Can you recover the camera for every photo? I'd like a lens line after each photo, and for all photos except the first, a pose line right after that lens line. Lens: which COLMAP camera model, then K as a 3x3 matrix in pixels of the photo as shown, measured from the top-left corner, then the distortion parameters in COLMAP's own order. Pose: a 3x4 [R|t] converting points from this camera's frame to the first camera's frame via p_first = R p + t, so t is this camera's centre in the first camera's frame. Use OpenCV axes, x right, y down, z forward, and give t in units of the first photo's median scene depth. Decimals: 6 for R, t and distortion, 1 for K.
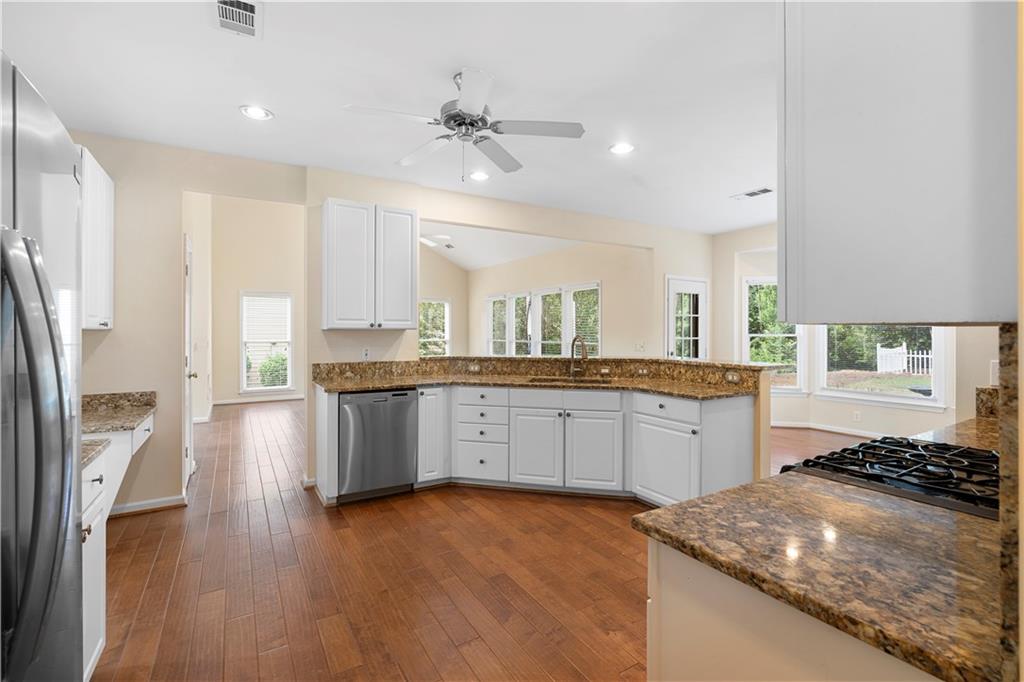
lens RADIAL K [[464.2, 0, 508.2], [0, 464.2, 333.5], [0, 0, 1]] dist [-0.011426, 0.005253]
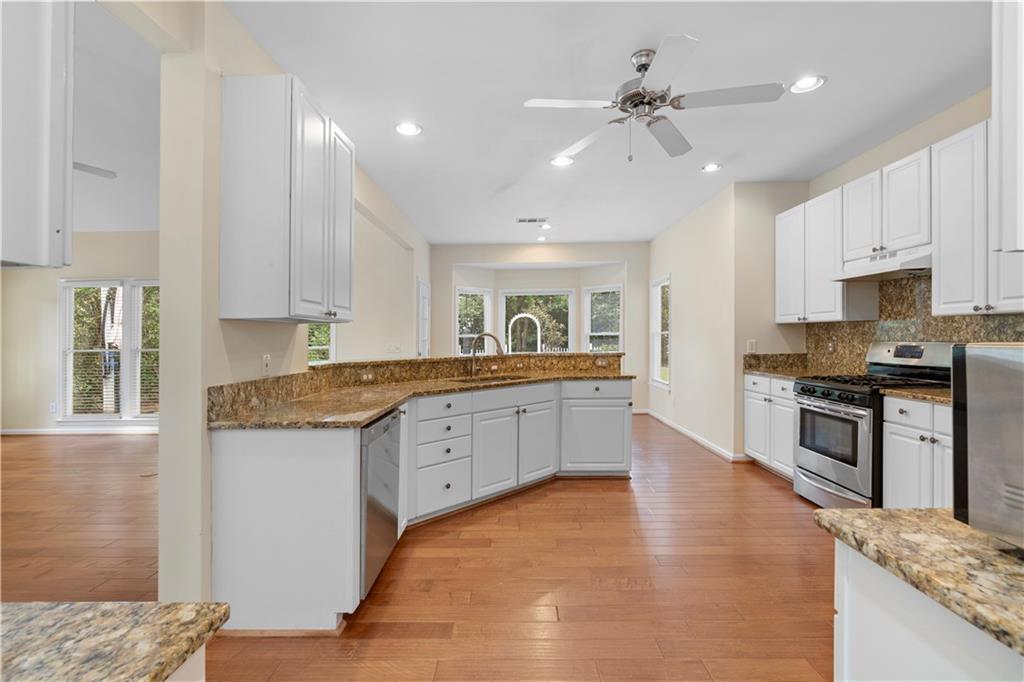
lens RADIAL K [[464.2, 0, 517.5], [0, 464.2, 334.9], [0, 0, 1]] dist [-0.011426, 0.005253]
pose [[0.503566, -0.001272, 0.863956, -0.683823], [0.013972, 0.999880, -0.006672, 0.017956], [-0.863844, 0.015431, 0.503523, 0.473411]]
